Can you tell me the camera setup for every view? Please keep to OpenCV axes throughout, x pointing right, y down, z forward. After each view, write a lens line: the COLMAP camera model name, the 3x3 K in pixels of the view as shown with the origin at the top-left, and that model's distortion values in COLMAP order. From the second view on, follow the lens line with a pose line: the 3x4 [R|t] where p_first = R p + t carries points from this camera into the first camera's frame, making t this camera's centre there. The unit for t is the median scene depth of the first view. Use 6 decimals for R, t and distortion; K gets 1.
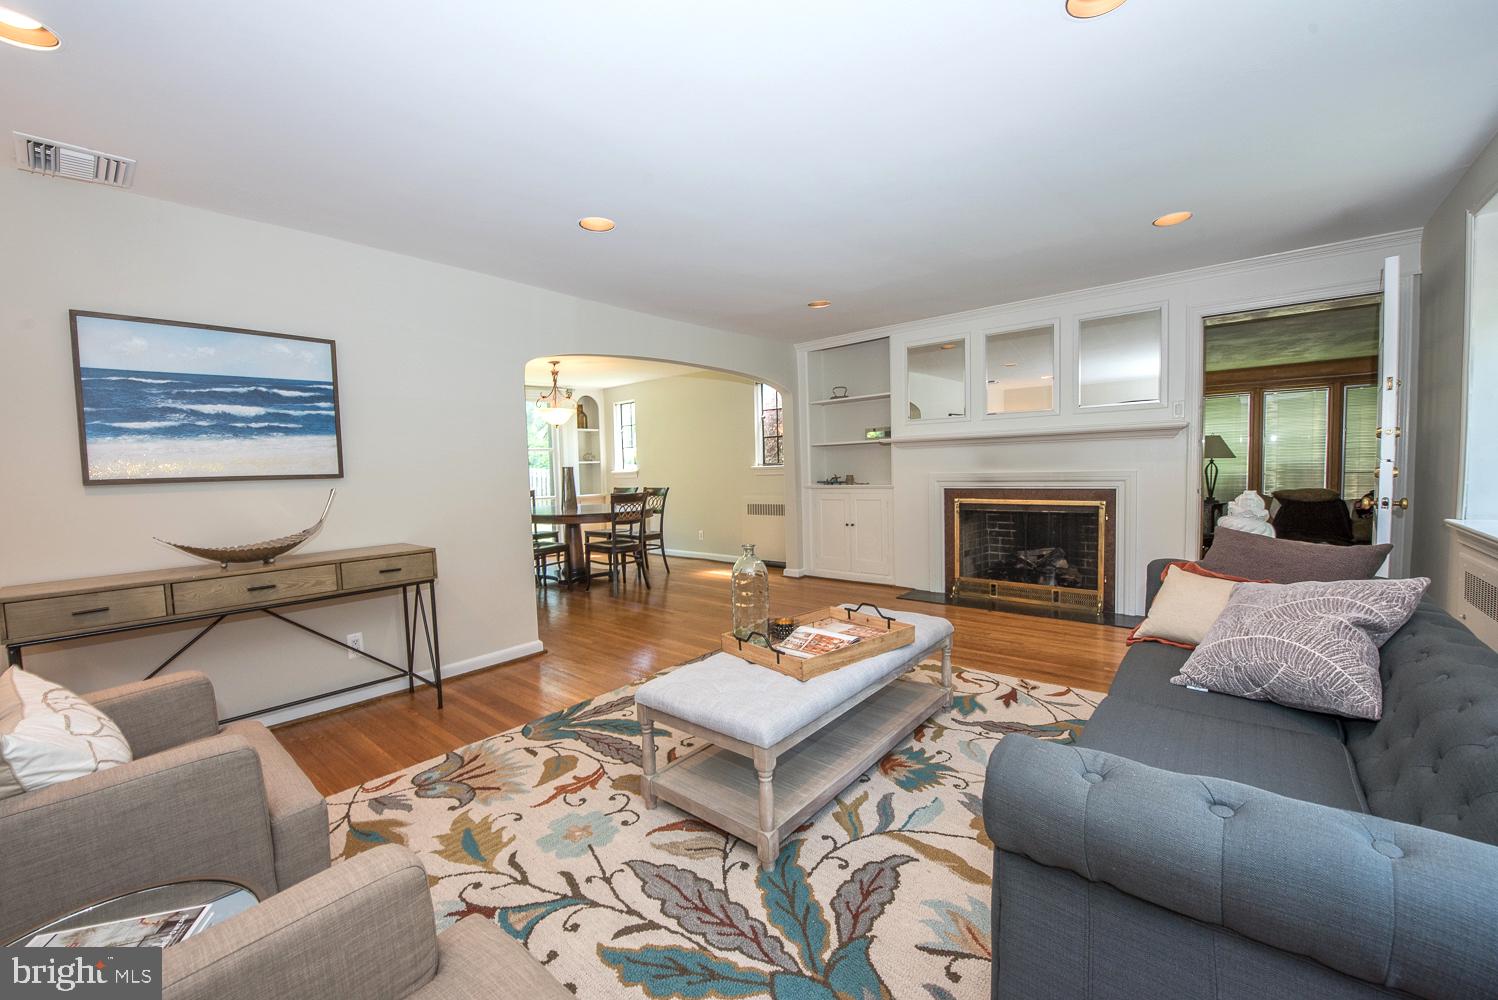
lens RADIAL K [[593.3, 0, 750.2], [0, 593.3, 497.9], [0, 0, 1]] dist [-0.019686, -0.000927]
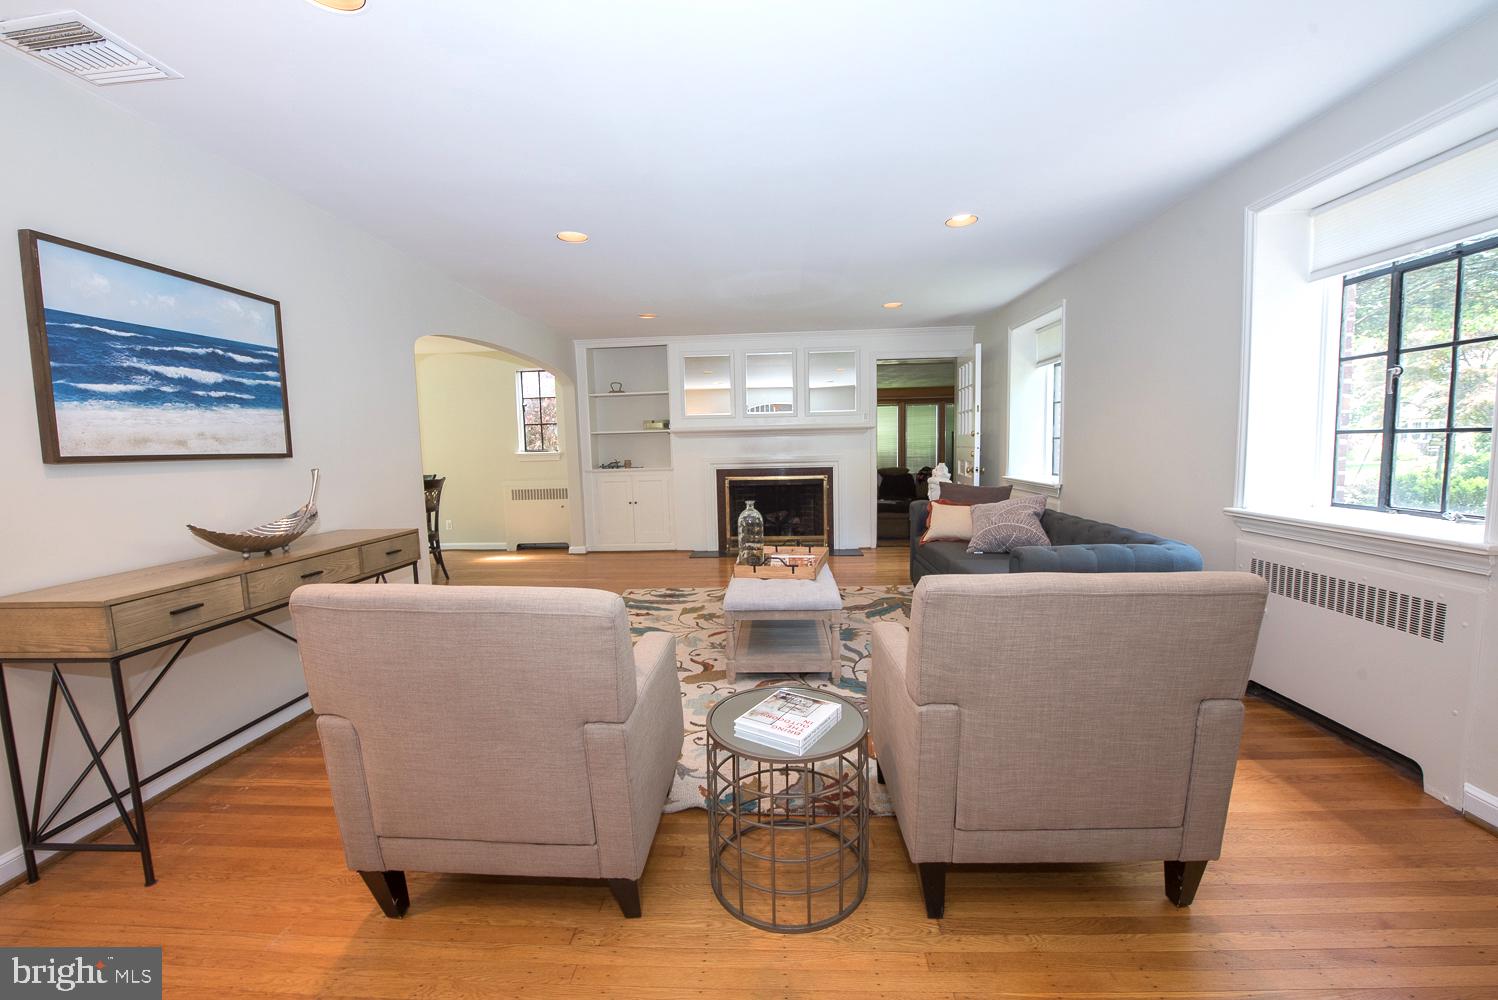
lens RADIAL K [[593.3, 0, 744.6], [0, 593.3, 497.7], [0, 0, 1]] dist [-0.019686, -0.000927]
pose [[0.801604, -0.041289, 0.596428, -0.696825], [0.032823, 0.999147, 0.025054, 0.027094], [-0.596954, -0.000507, 0.802275, -0.123408]]
